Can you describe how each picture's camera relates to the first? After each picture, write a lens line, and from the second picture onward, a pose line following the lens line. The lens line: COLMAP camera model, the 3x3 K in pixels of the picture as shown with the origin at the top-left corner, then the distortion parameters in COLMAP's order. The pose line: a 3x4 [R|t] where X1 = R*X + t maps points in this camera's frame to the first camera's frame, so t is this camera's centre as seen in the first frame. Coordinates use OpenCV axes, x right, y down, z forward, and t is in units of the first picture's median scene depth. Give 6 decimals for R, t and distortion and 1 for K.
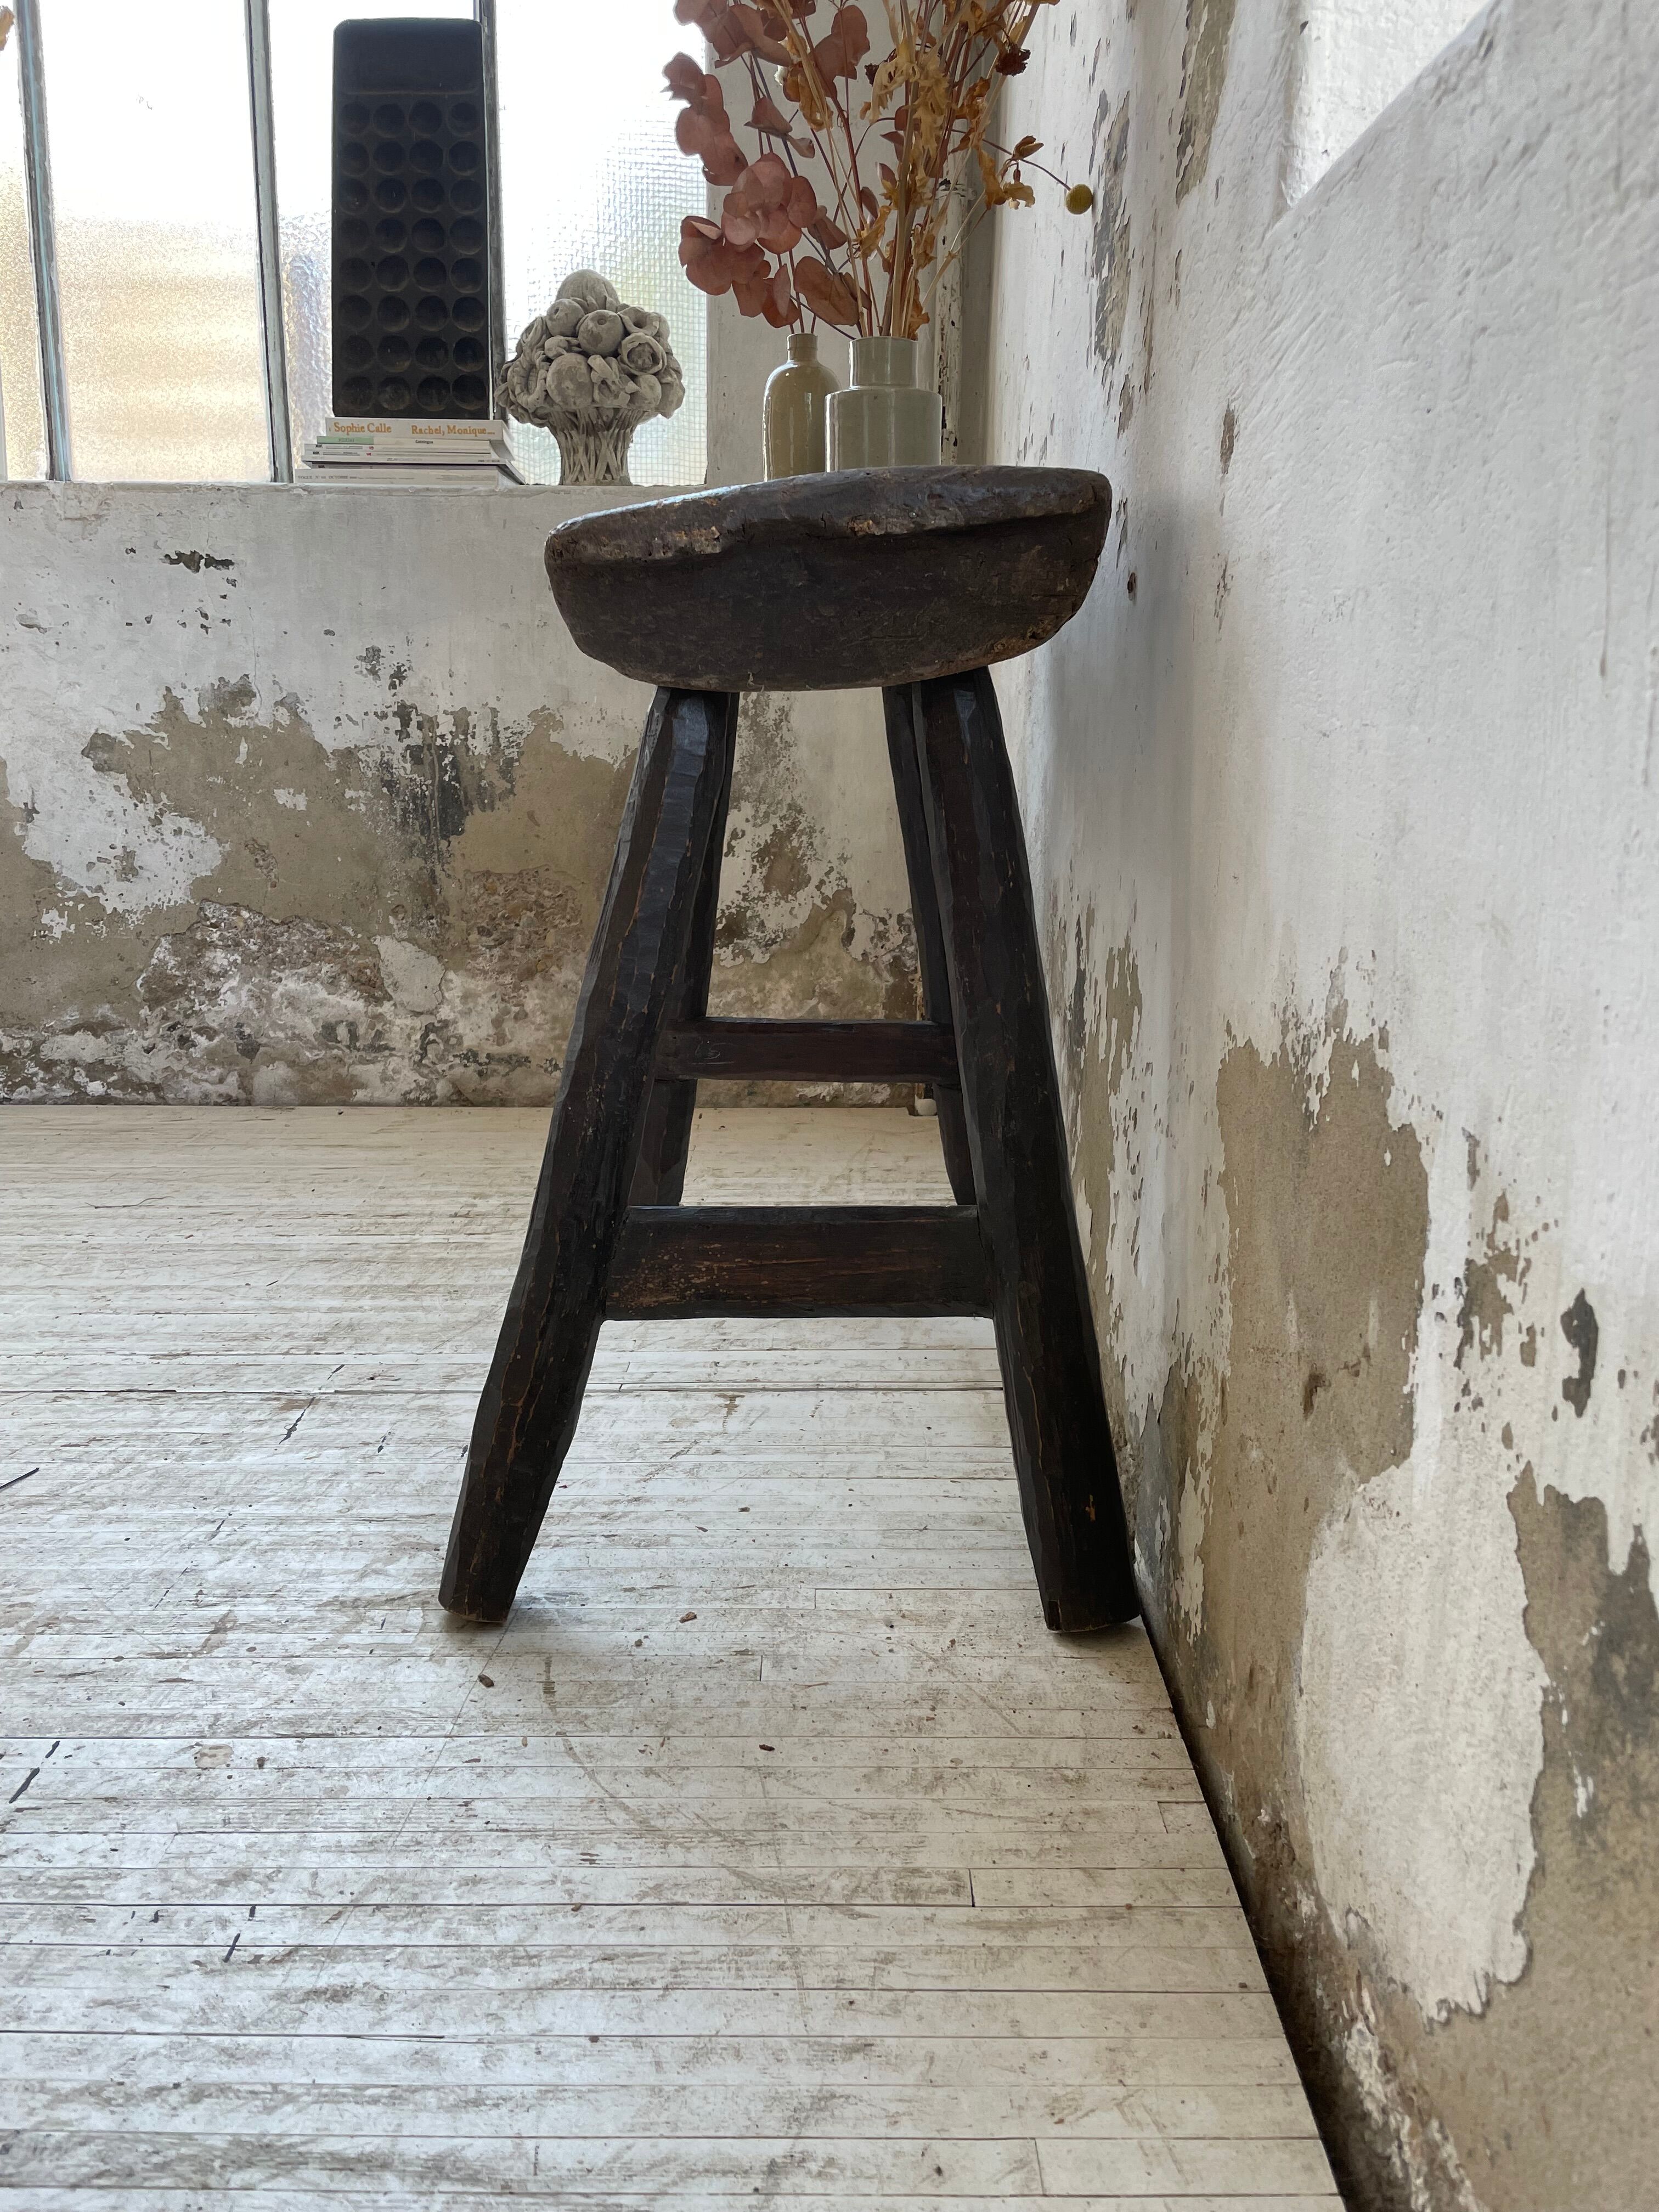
lens RADIAL K [[1676.4, 0, 829.9], [0, 1676.4, 1096.4], [0, 0, 1]] dist [0.084512, -0.118770]
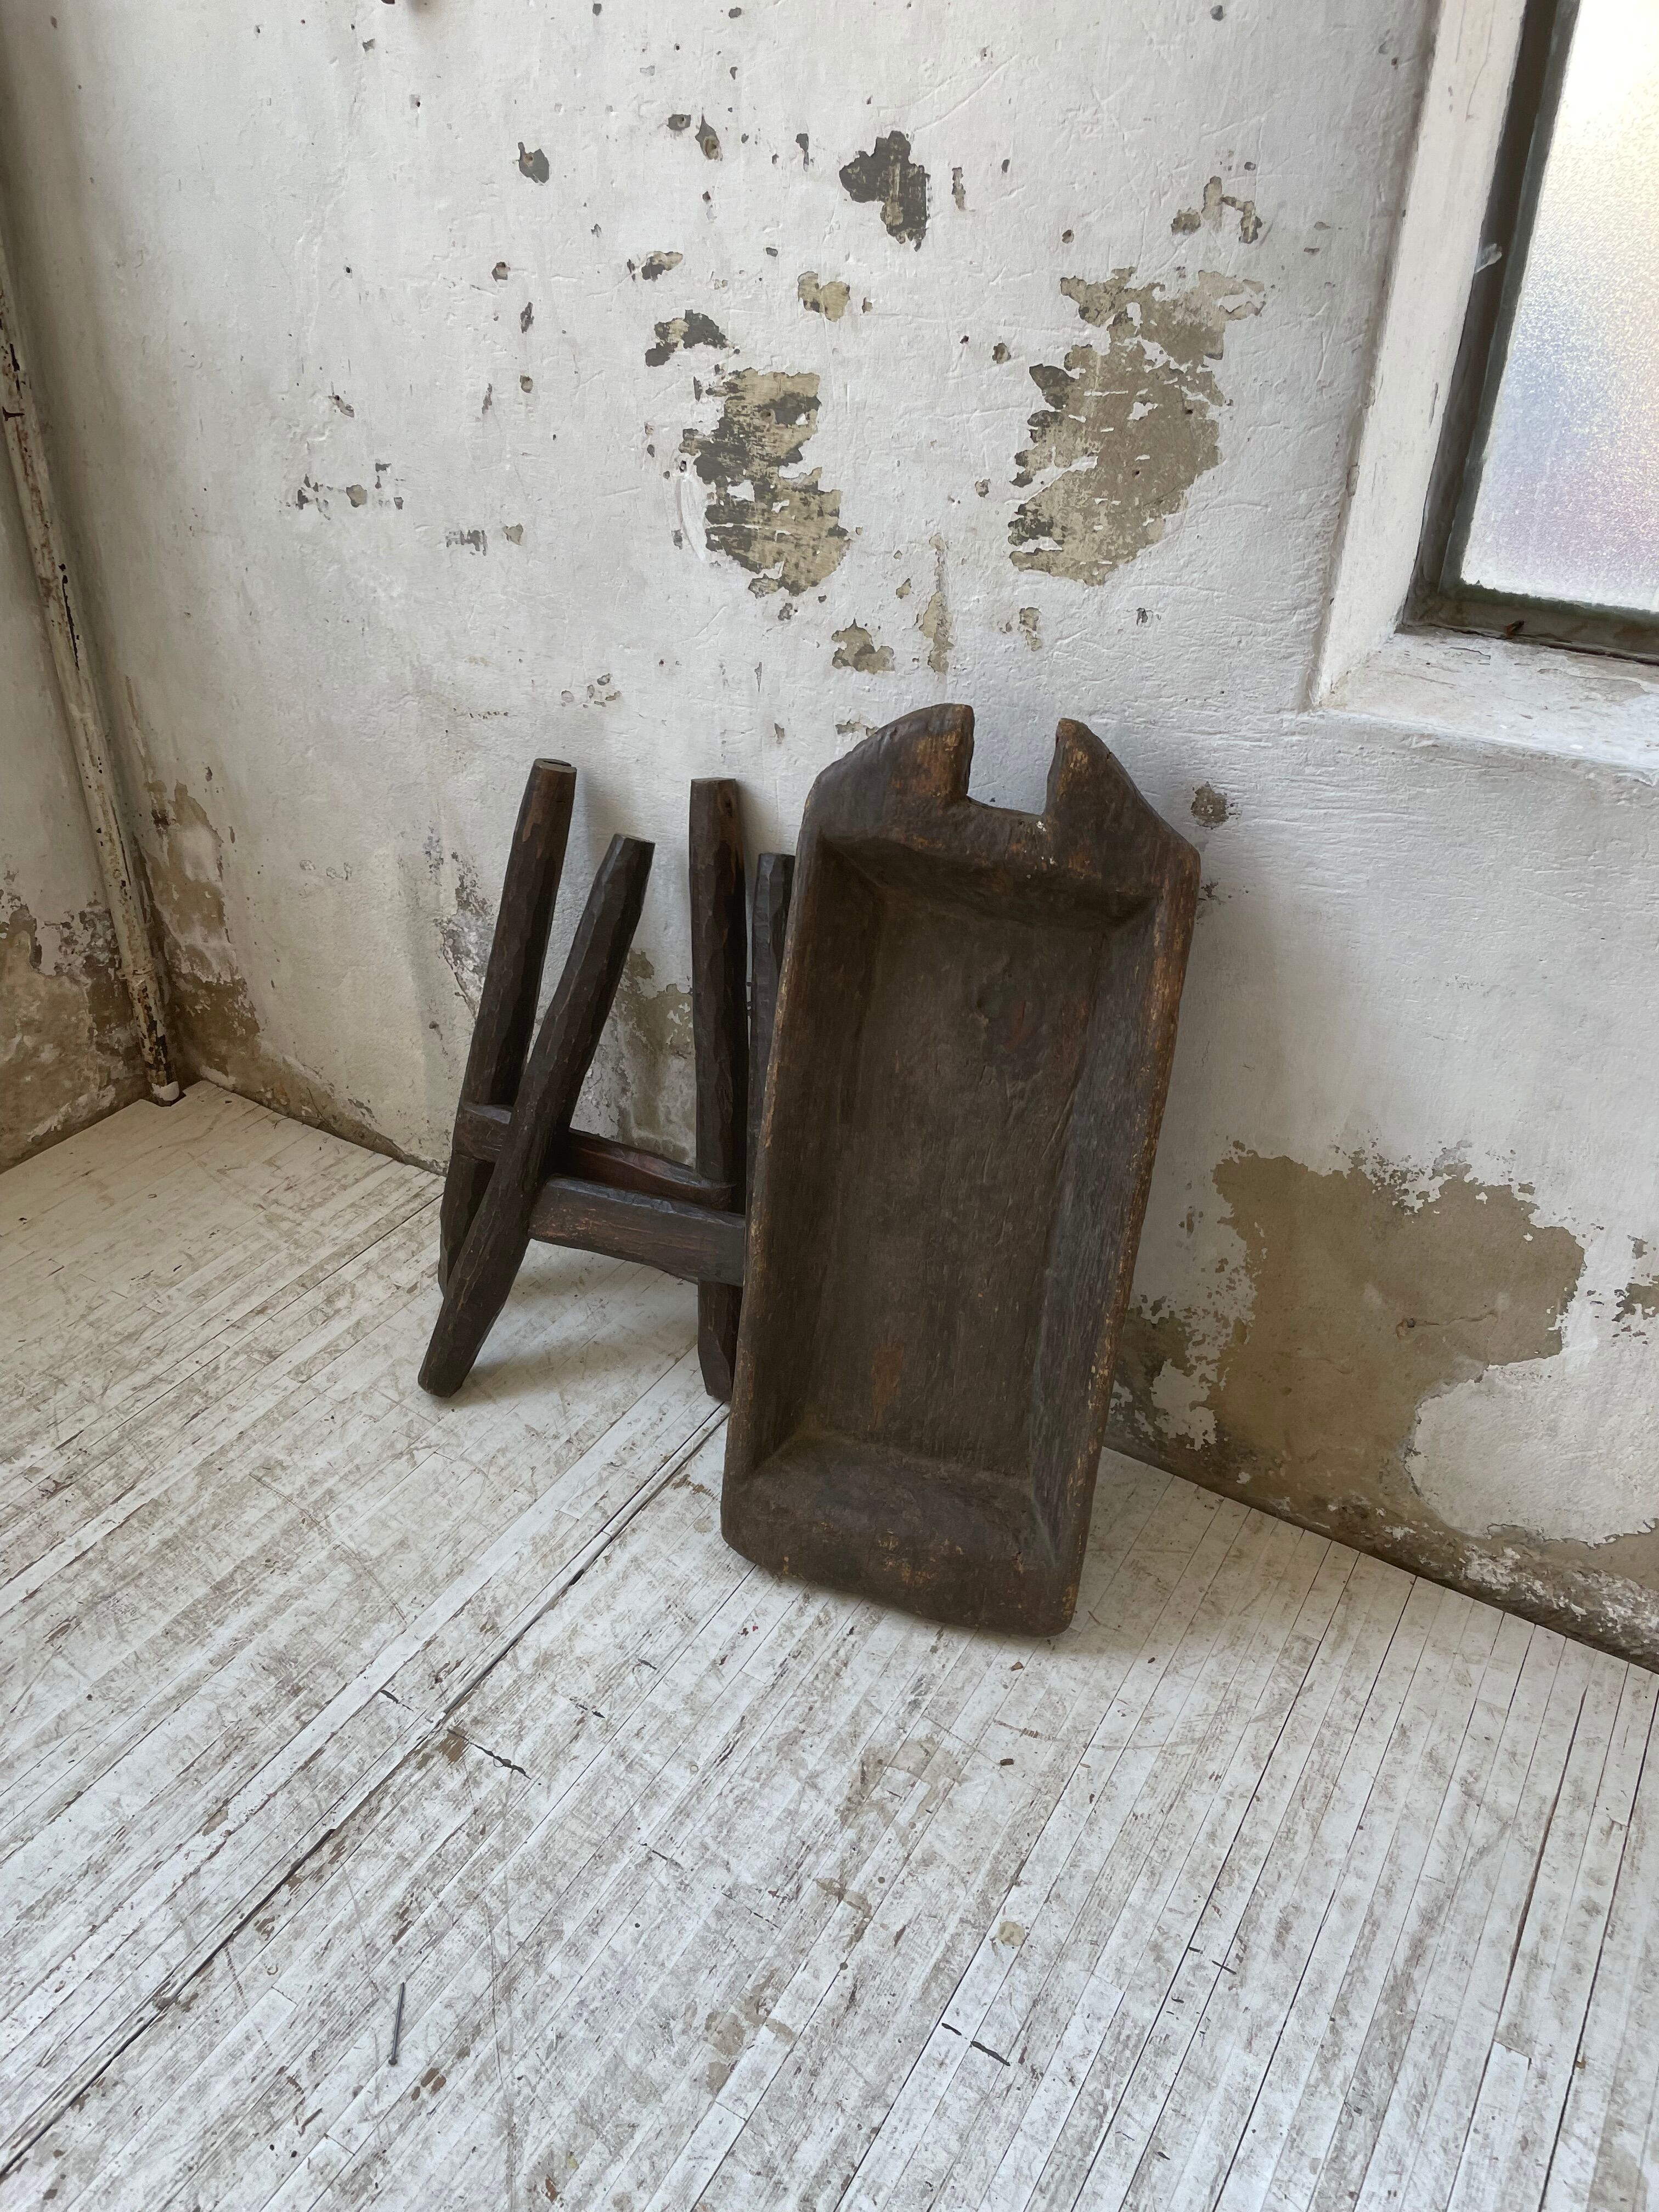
lens RADIAL K [[1676.4, 0, 821.1], [0, 1676.4, 1101.2], [0, 0, 1]] dist [0.084512, -0.118770]
pose [[0.518641, -0.442079, 0.731832, -0.707486], [0.170074, 0.892190, 0.418417, -0.507885], [-0.837906, -0.092542, 0.537912, 0.268300]]
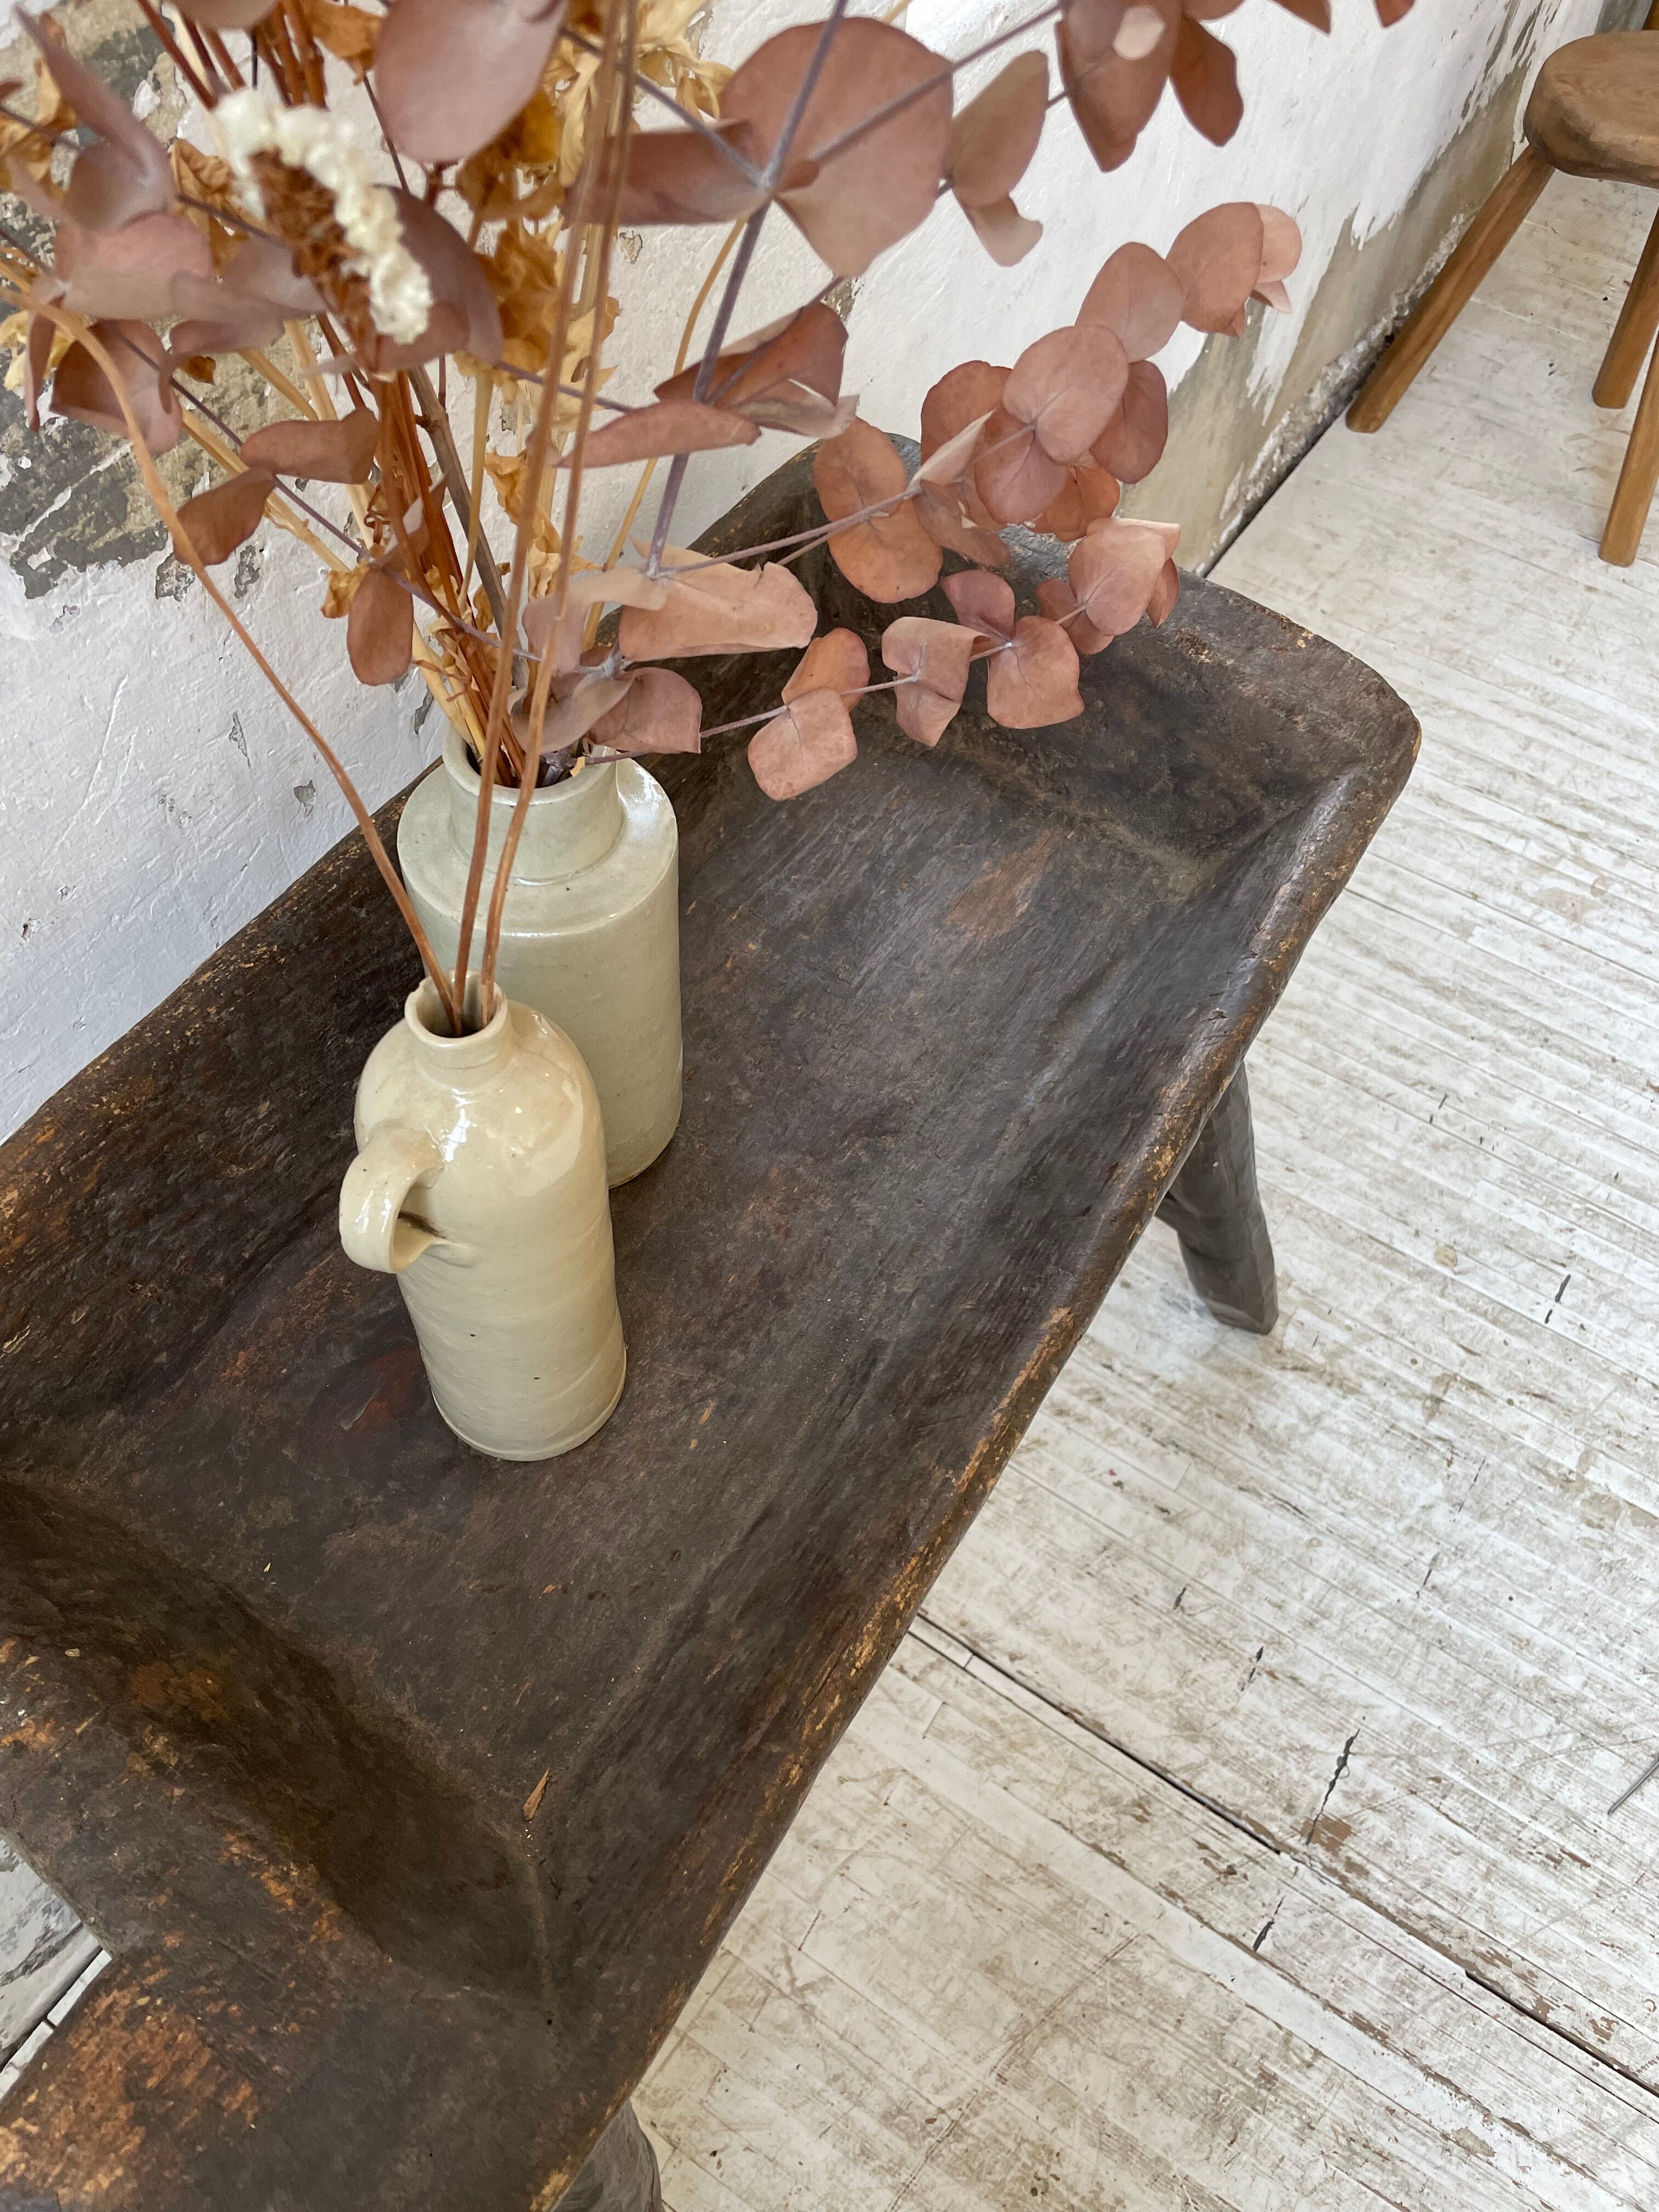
lens RADIAL K [[1676.4, 0, 805.1], [0, 1676.4, 1118.0], [0, 0, 1]] dist [0.084512, -0.118770]
pose [[-0.832035, -0.477849, 0.281741, -0.153623], [0.088064, 0.387670, 0.917582, -0.668244], [-0.547688, 0.788272, -0.280474, 0.996021]]
